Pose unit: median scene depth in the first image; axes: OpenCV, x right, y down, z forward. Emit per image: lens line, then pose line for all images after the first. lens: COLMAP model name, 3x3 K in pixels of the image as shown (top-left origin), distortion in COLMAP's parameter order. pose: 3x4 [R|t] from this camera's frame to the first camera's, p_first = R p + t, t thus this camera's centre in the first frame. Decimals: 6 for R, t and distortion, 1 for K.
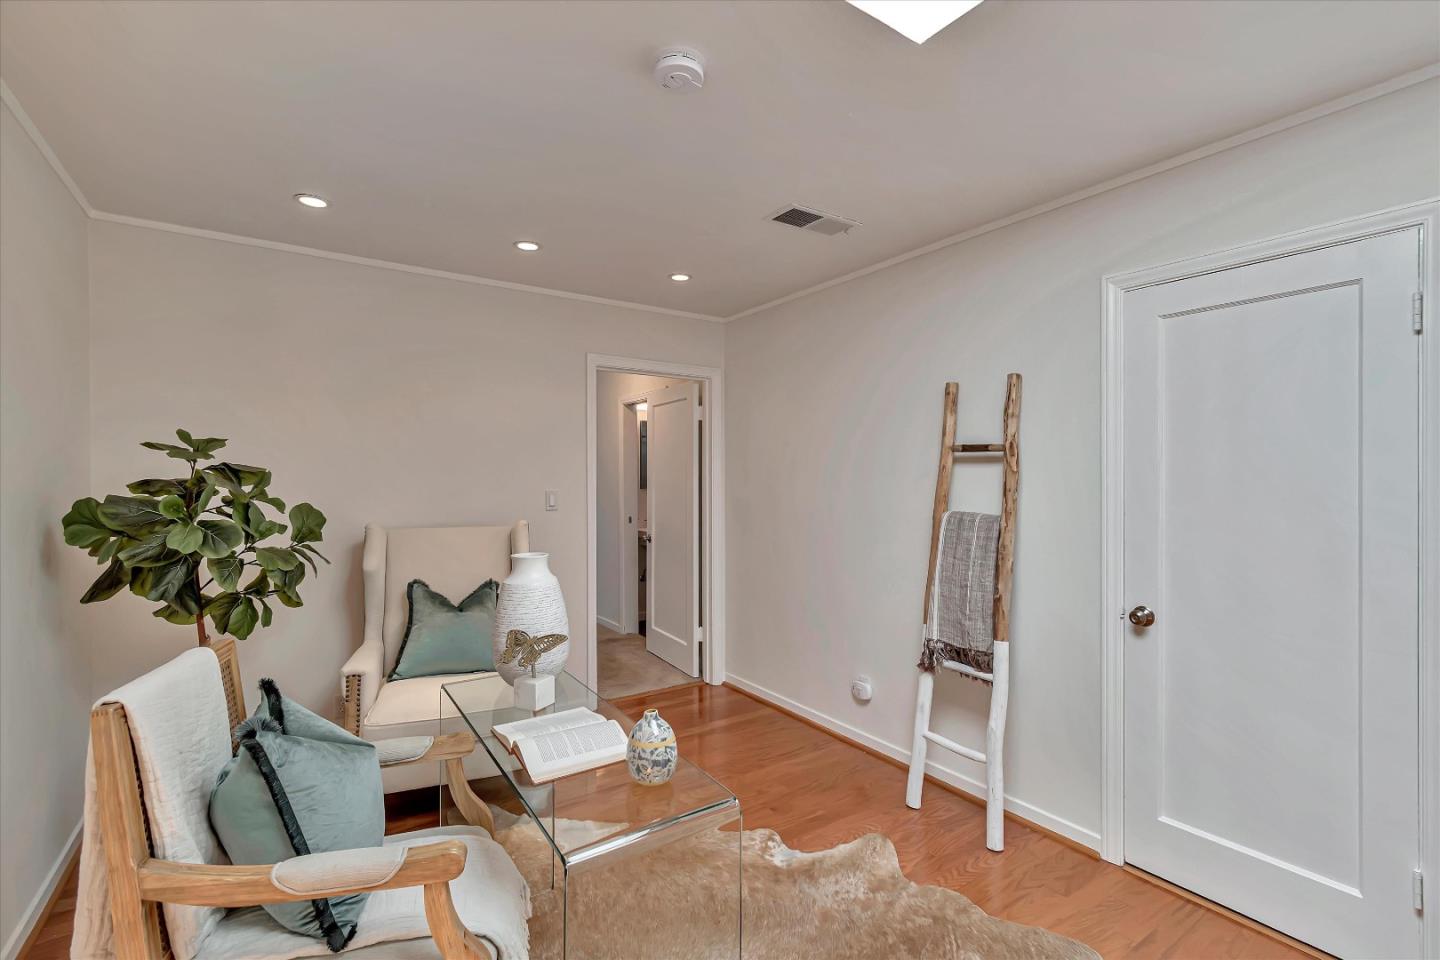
lens RADIAL K [[650.4, 0, 724.8], [0, 650.4, 473.2], [0, 0, 1]] dist [0.017396, -0.000024]
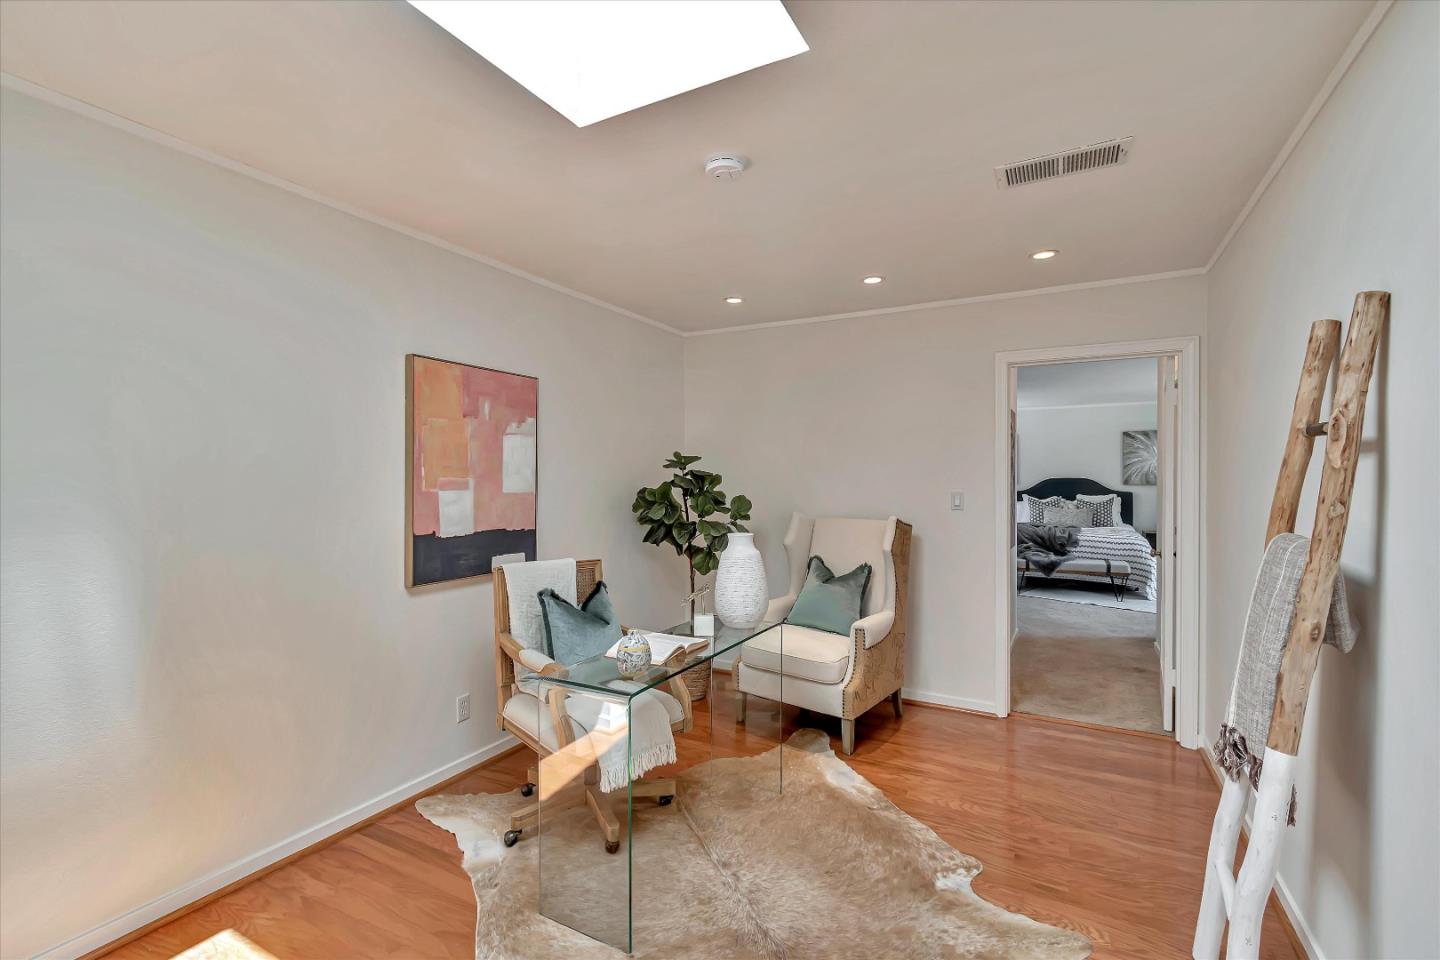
lens RADIAL K [[657.3, 0, 720.0], [0, 657.3, 480.0], [0, 0, 1]] dist [0.001345, 0.000137]
pose [[0.436539, 0.001389, -0.899684, 0.731935], [0.003625, 0.999988, 0.003303, 0.005167], [0.899678, -0.004704, 0.436528, 0.272838]]
